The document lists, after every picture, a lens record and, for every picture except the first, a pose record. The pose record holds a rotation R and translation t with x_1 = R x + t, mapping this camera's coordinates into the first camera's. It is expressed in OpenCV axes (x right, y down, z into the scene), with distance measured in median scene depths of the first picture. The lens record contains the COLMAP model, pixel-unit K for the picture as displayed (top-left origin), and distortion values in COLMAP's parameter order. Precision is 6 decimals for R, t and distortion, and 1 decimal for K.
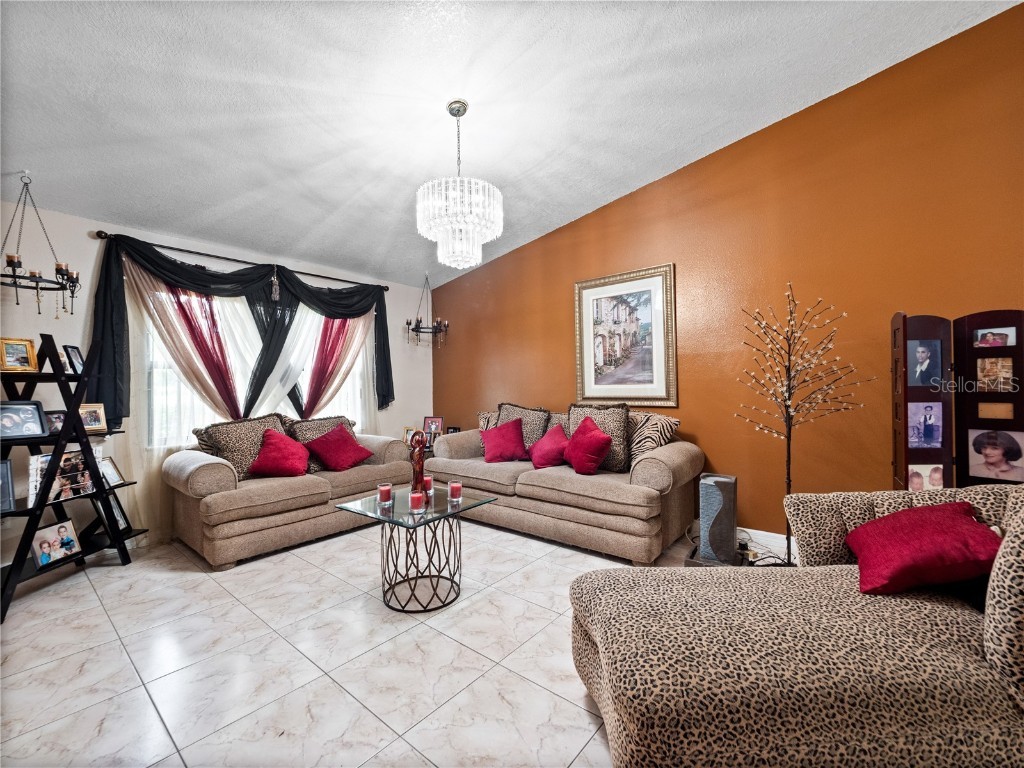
lens RADIAL K [[439.3, 0, 507.8], [0, 439.3, 382.8], [0, 0, 1]] dist [0.003907, -0.004975]
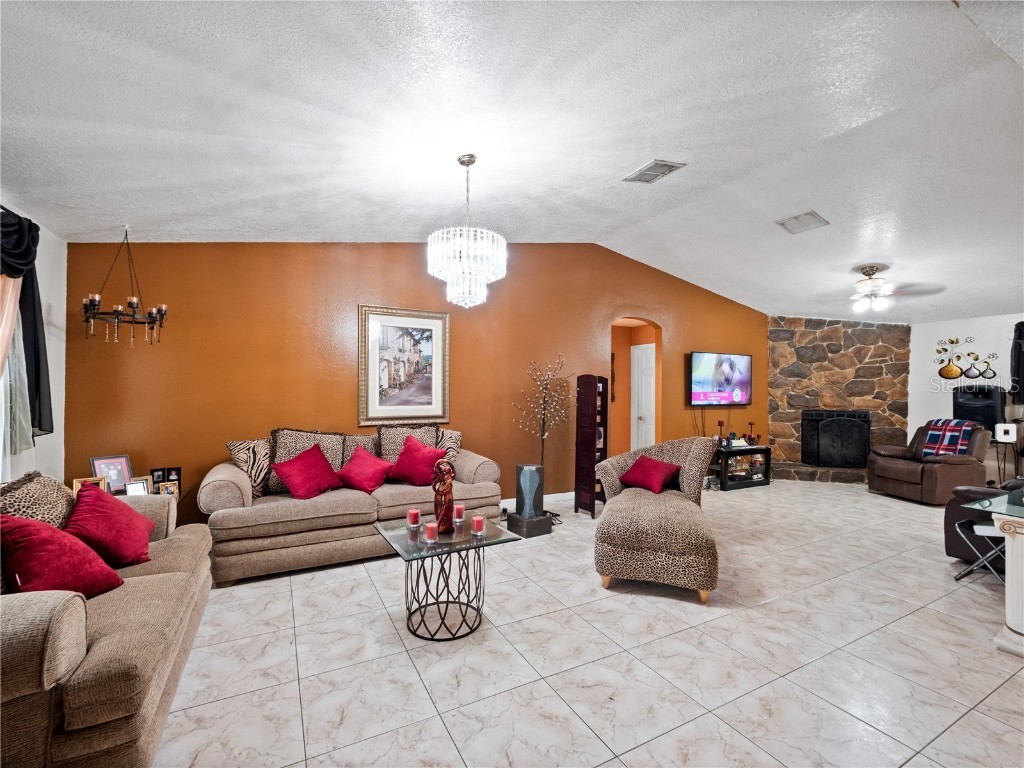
lens RADIAL K [[439.3, 0, 511.7], [0, 439.3, 394.6], [0, 0, 1]] dist [0.003907, -0.004975]
pose [[0.374071, 0.011299, 0.927331, -0.735024], [-0.021486, 0.999763, -0.003515, -0.028405], [-0.927151, -0.018609, 0.374225, 0.329223]]
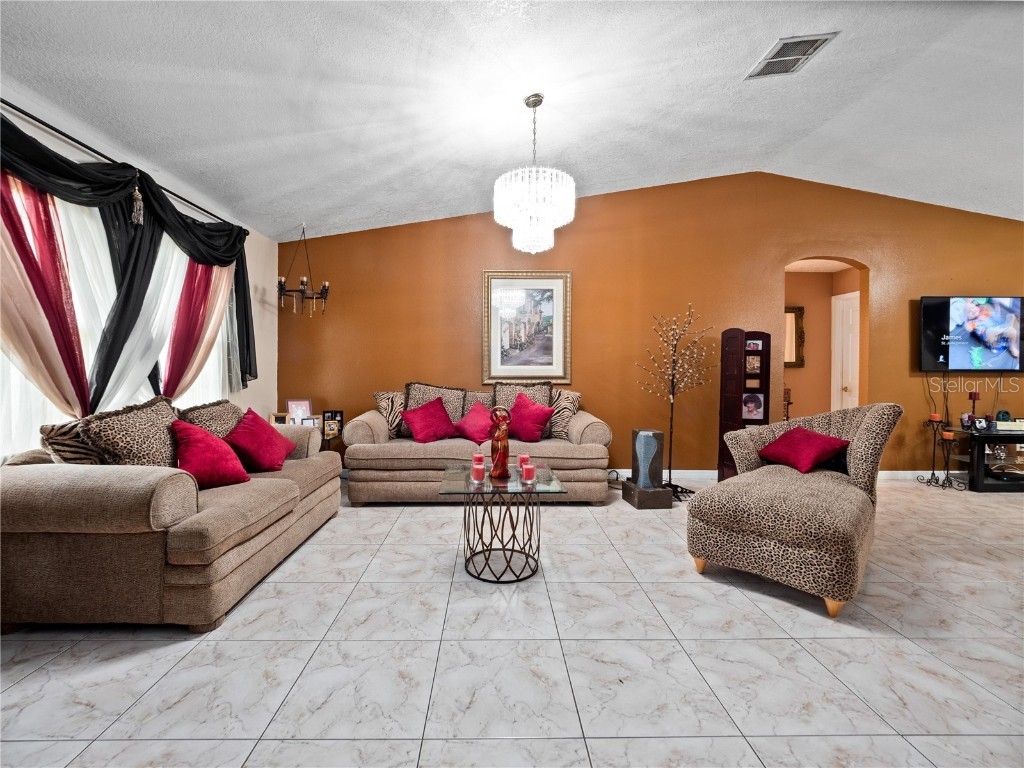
lens RADIAL K [[439.3, 0, 504.6], [0, 439.3, 375.3], [0, 0, 1]] dist [0.003907, -0.004975]
pose [[0.750590, 0.007943, 0.660720, -0.587531], [-0.022014, 0.999673, 0.012990, 0.016327], [-0.660401, -0.024295, 0.750520, 0.162494]]
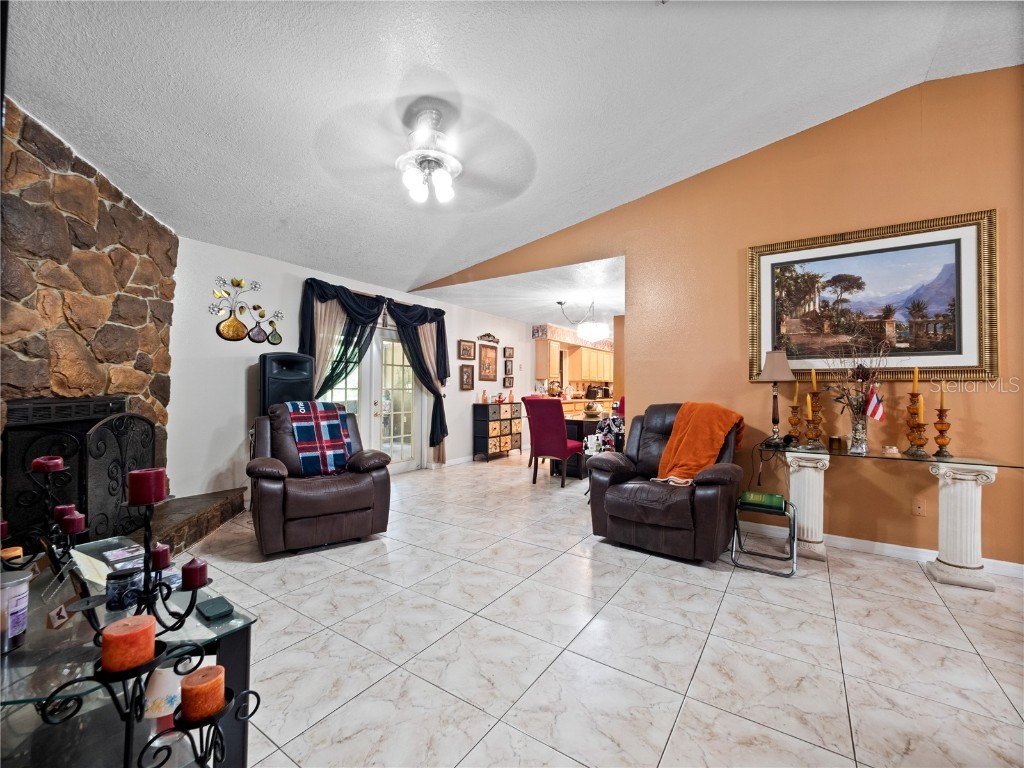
lens RADIAL K [[439.3, 0, 517.8], [0, 439.3, 378.6], [0, 0, 1]] dist [0.003907, -0.004975]
pose [[-0.997059, 0.010965, -0.075855, 0.897720], [0.013420, 0.999400, -0.031927, 0.006736], [0.075459, -0.032851, -0.996608, 0.526373]]
